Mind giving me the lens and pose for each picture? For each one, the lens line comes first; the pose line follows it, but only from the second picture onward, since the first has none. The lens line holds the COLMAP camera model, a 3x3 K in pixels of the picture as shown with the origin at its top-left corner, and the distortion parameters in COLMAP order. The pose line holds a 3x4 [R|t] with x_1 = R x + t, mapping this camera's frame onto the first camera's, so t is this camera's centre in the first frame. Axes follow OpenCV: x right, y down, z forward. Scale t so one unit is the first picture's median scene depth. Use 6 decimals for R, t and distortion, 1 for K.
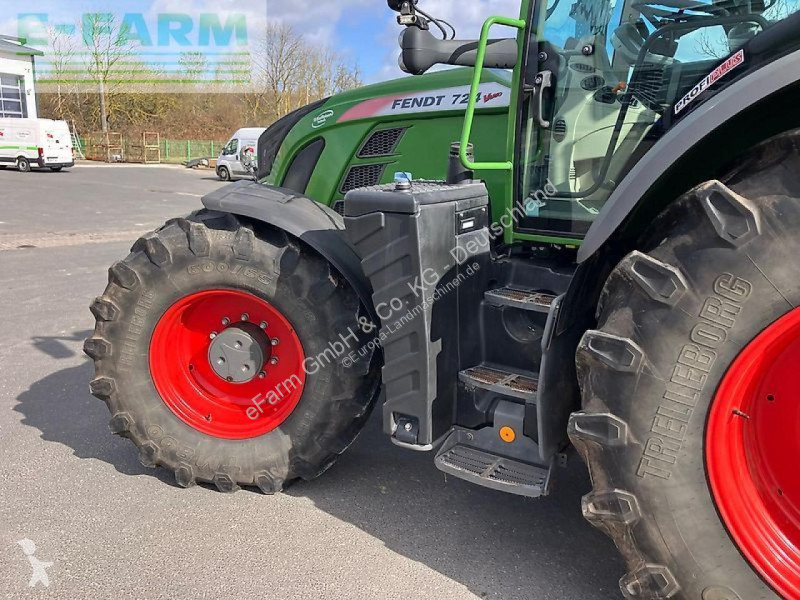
lens RADIAL K [[650.4, 0, 381.8], [0, 650.4, 298.6], [0, 0, 1]] dist [0.033146, -0.003023]
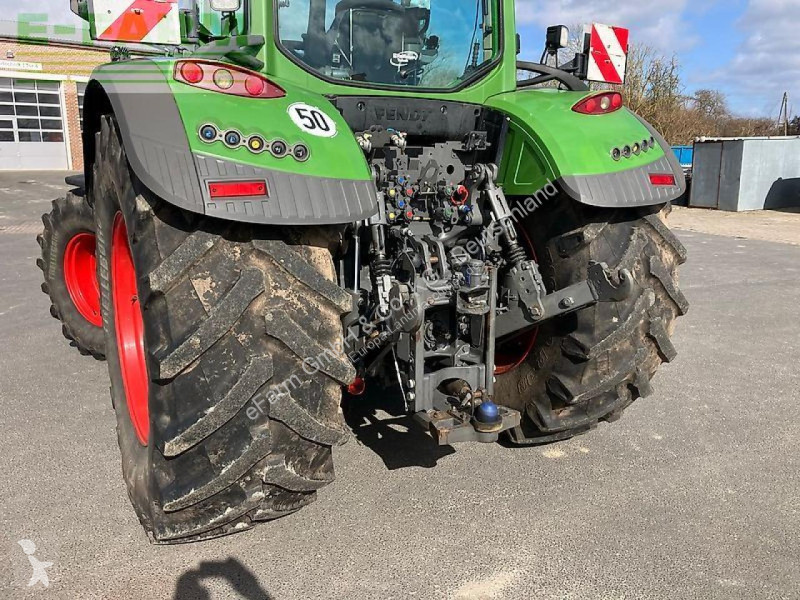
lens RADIAL K [[653.1, 0, 400.9], [0, 653.1, 296.7], [0, 0, 1]] dist [0.013966, -0.001340]
pose [[0.898514, 0.087859, -0.430062, 1.252182], [-0.089467, 0.995853, 0.016526, 0.050855], [0.429730, 0.023628, 0.902648, -0.165109]]
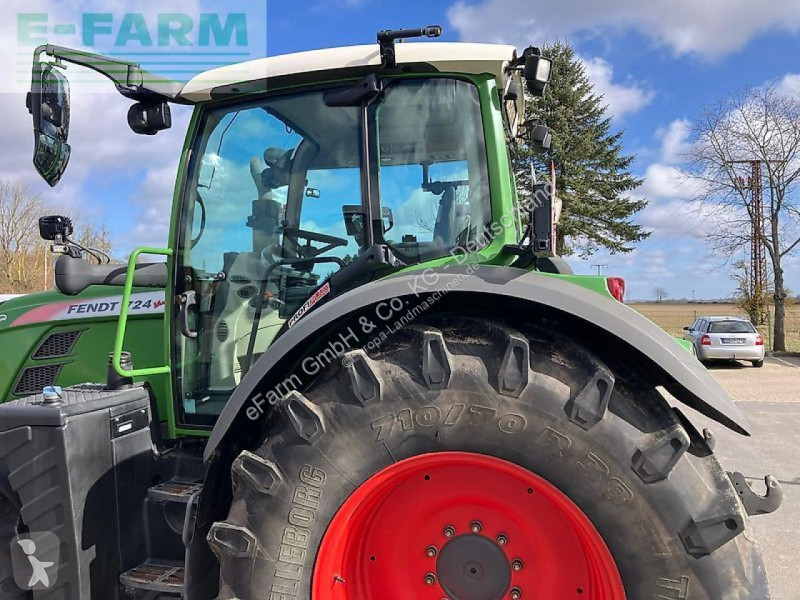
lens RADIAL K [[658.8, 0, 388.9], [0, 658.8, 292.4], [0, 0, 1]] dist [0.012921, 0.006442]
pose [[0.934767, -0.020032, 0.354696, 0.138967], [0.104419, 0.969801, -0.220415, -0.038950], [-0.339569, 0.243074, 0.908630, -0.173664]]
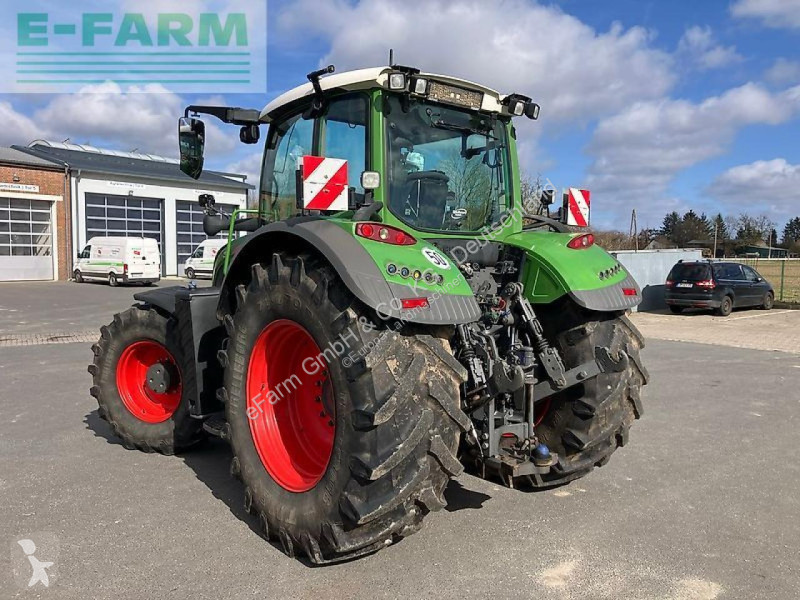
lens RADIAL K [[656.2, 0, 395.7], [0, 656.2, 300.2], [0, 0, 1]] dist [0.015012, 0.001905]
pose [[0.959798, 0.004963, -0.280648, 1.060784], [-0.049782, 0.987003, -0.152796, 0.134626], [0.276242, 0.160625, 0.947571, -0.703109]]
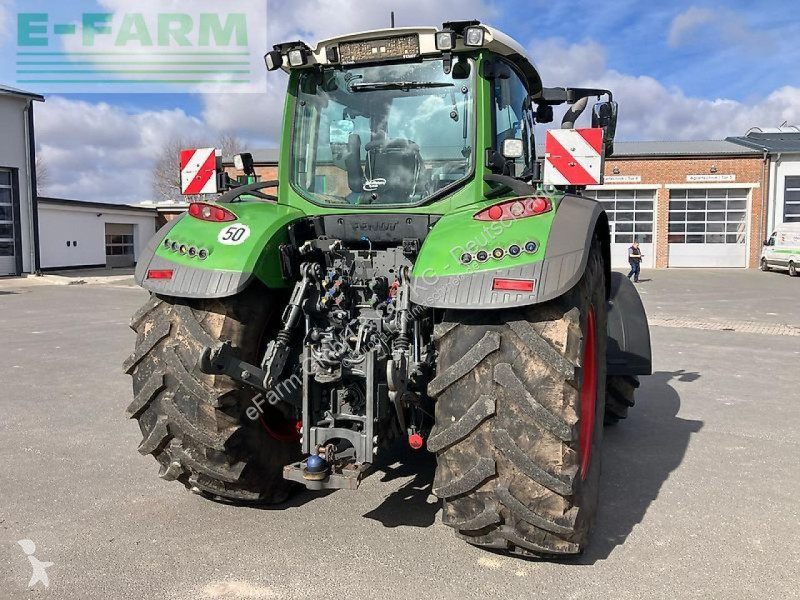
lens RADIAL K [[654.4, 0, 413.2], [0, 654.4, 299.1], [0, 0, 1]] dist [0.015387, 0.002506]
pose [[0.217908, 0.067385, -0.973640, 2.133035], [-0.216805, 0.976029, 0.019028, -0.124702], [0.951584, 0.206944, 0.227294, 0.600347]]
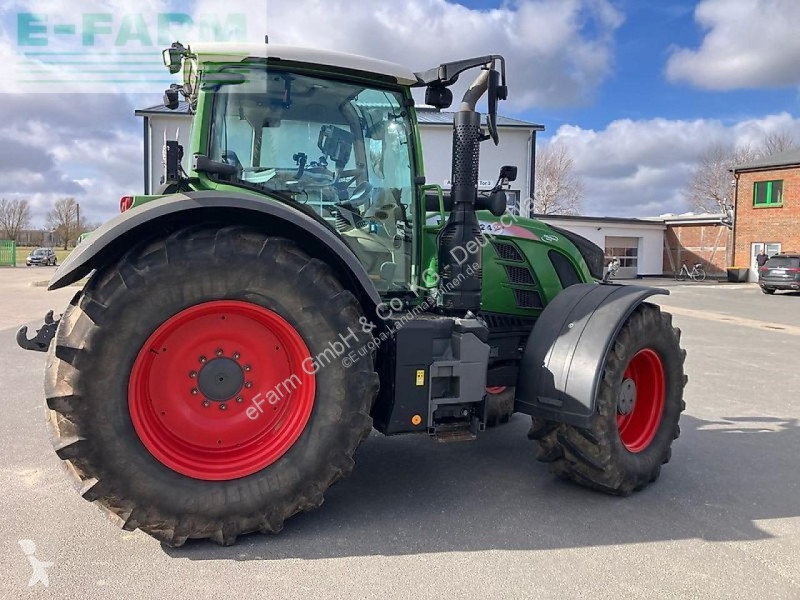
lens RADIAL K [[656.2, 0, 395.7], [0, 656.2, 300.2], [0, 0, 1]] dist [0.015012, 0.001905]
pose [[-0.604493, 0.032103, -0.795964, 1.764817], [-0.202792, 0.960068, 0.192732, -0.480389], [0.770366, 0.277920, -0.573844, 2.202941]]
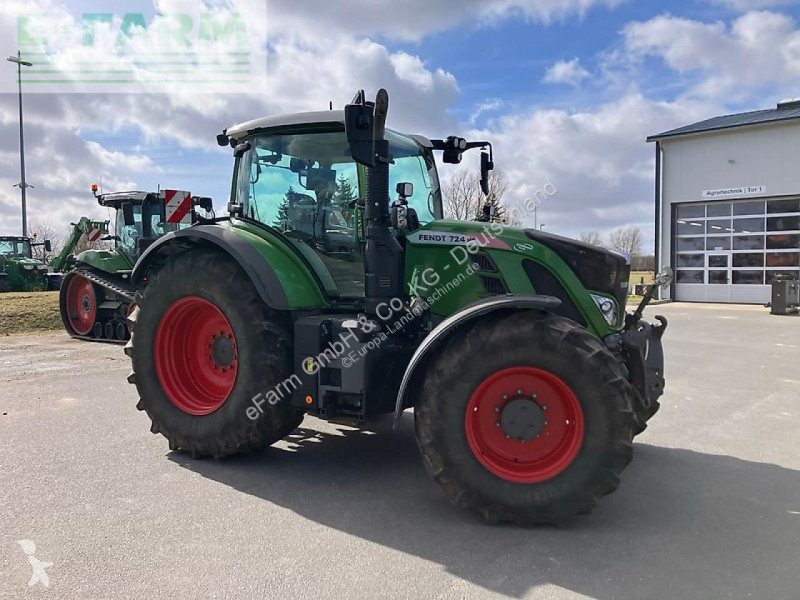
lens RADIAL K [[662.6, 0, 400.0], [0, 662.6, 300.0], [0, 0, 1]] dist [0.019588, -0.008545]
pose [[-0.998836, -0.019042, -0.044325, 0.430806], [-0.030160, 0.963596, 0.265658, -0.701436], [0.037653, 0.266685, -0.963048, 3.146717]]
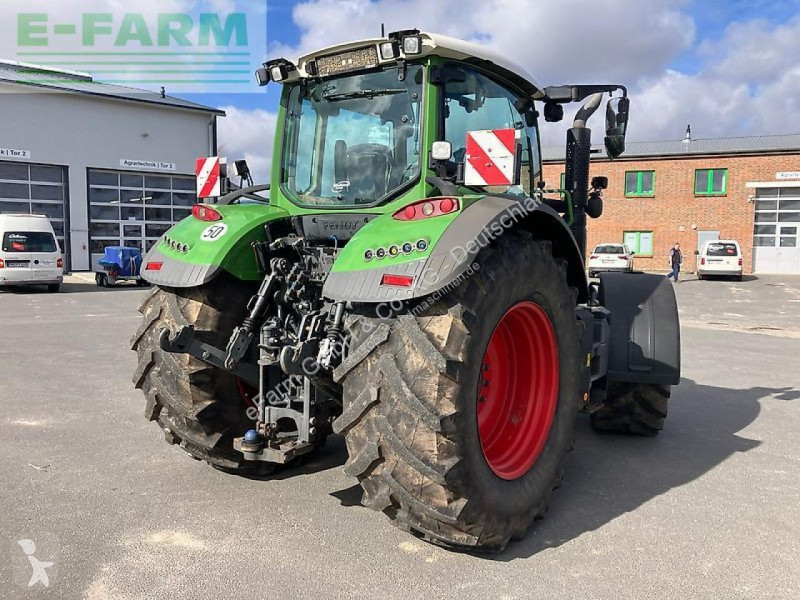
lens RADIAL K [[657.5, 0, 414.7], [0, 657.5, 298.0], [0, 0, 1]] dist [0.017409, 0.000687]
pose [[-0.040910, 0.065558, -0.997010, 2.255405], [-0.235209, 0.969171, 0.073379, -0.220034], [0.971084, 0.237507, -0.024229, 1.043944]]
